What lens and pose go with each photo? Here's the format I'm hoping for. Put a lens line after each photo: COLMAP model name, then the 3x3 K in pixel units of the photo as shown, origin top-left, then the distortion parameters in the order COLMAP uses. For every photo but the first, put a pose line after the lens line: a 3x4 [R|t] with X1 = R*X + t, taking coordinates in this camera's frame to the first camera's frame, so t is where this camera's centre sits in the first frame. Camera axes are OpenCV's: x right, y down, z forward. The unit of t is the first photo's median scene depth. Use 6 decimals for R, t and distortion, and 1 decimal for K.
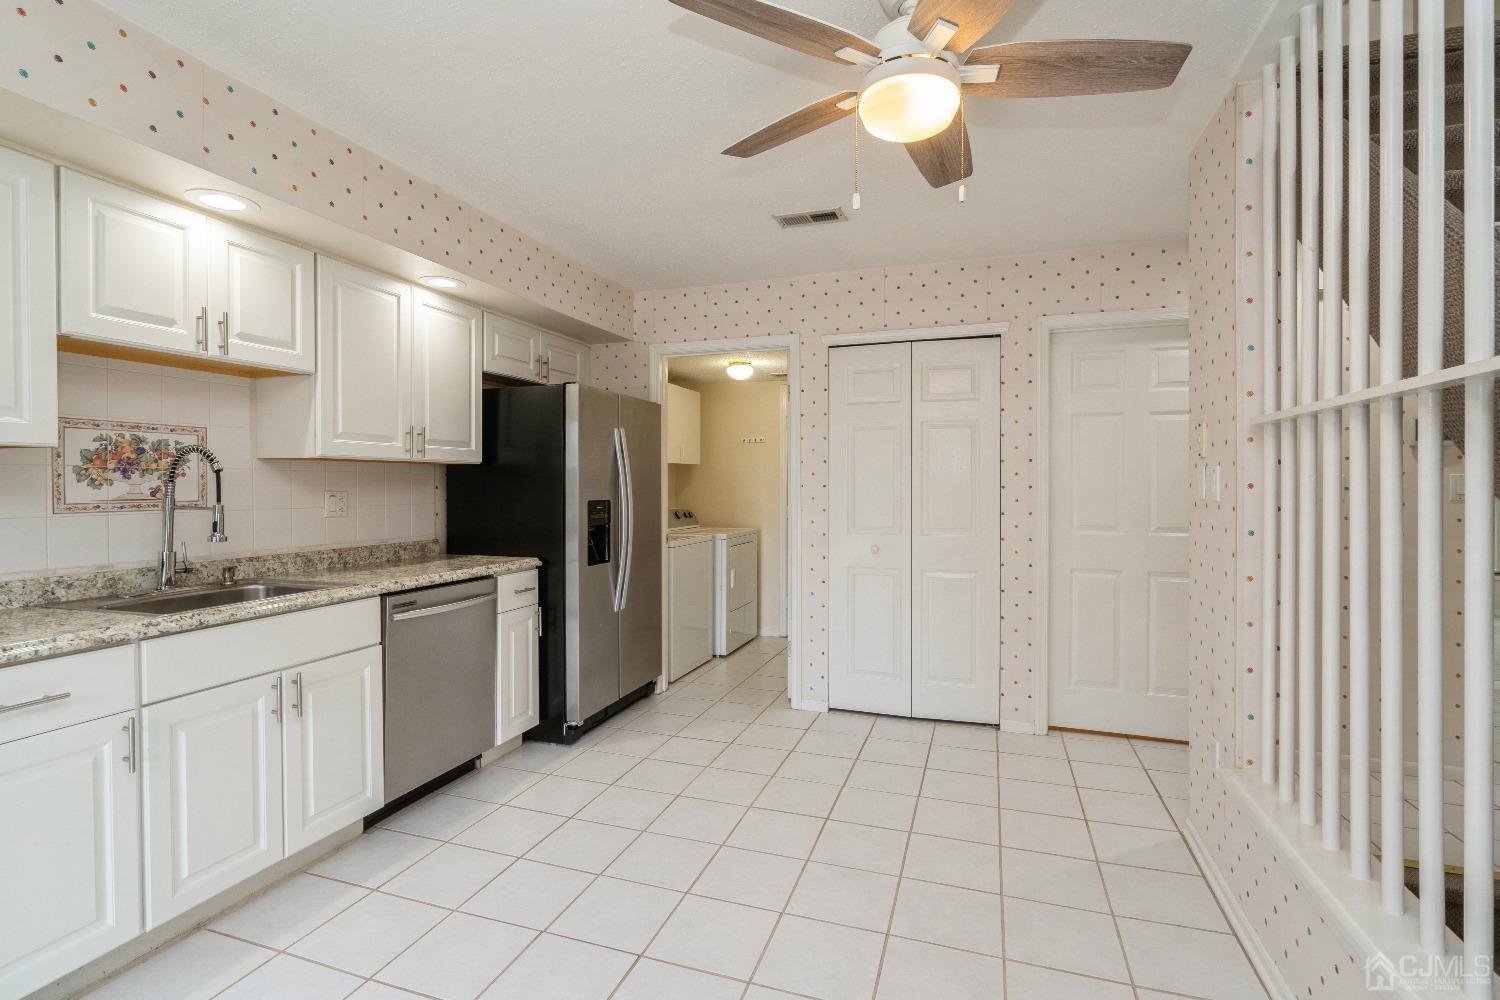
lens RADIAL K [[706.7, 0, 748.6], [0, 706.7, 493.5], [0, 0, 1]] dist [-0.004262, 0.001057]
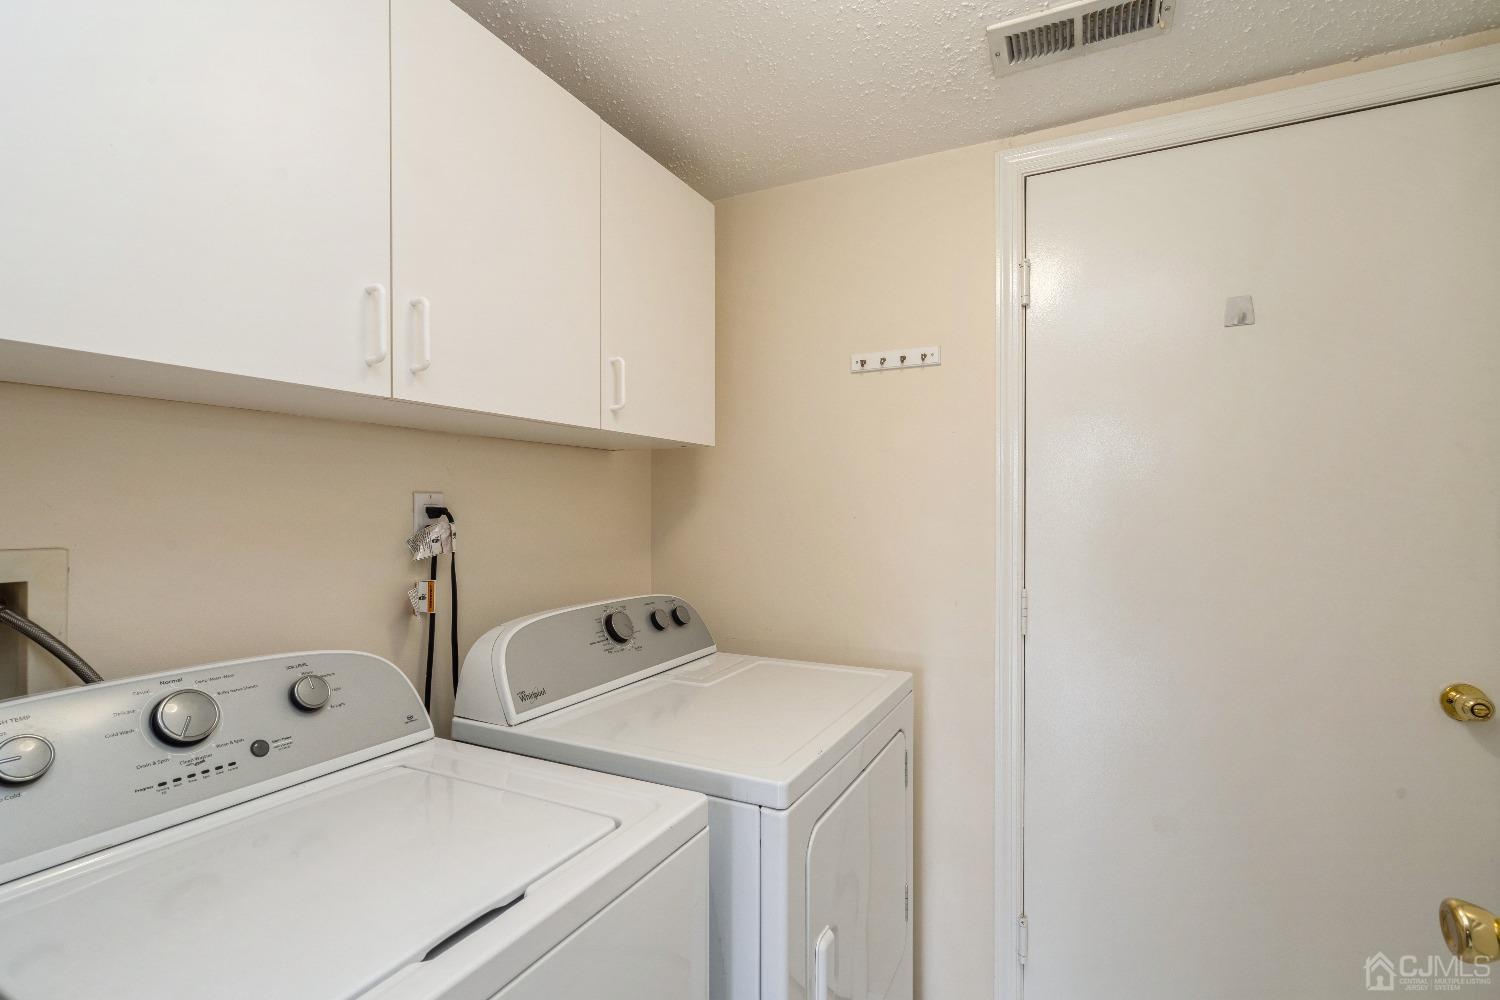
lens RADIAL K [[706.7, 0, 749.3], [0, 706.7, 503.3], [0, 0, 1]] dist [-0.004262, 0.001057]
pose [[0.990295, -0.004315, -0.138914, -0.013011], [0.002471, 0.999907, -0.013445, -0.012010], [0.138959, 0.012972, 0.990213, 0.709701]]
